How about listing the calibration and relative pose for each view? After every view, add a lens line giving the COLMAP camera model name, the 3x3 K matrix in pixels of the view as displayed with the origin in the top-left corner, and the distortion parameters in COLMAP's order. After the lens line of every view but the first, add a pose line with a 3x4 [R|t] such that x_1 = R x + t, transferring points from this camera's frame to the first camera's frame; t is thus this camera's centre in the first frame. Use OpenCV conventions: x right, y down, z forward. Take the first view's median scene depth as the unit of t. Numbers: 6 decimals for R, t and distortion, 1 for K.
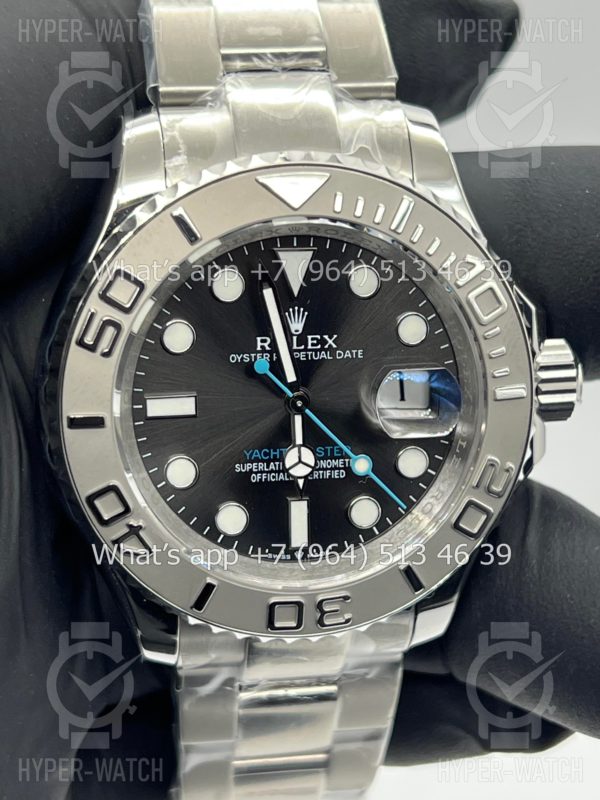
lens RADIAL K [[1943.2, 0, 302.3], [0, 1943.2, 398.5], [0, 0, 1]] dist [0.287654, 0.000000]
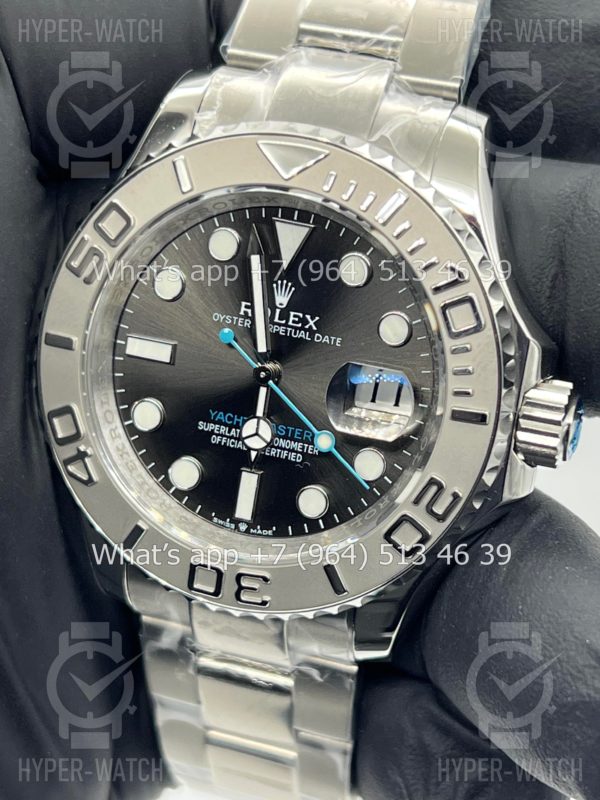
lens RADIAL K [[1943.2, 0, 296.5], [0, 1943.2, 406.4], [0, 0, 1]] dist [0.287654, 0.000000]
pose [[0.885531, 0.227648, -0.404983, 0.417198], [-0.247046, 0.968993, 0.004500, 0.009392], [0.393450, 0.096064, 0.914313, 0.096212]]
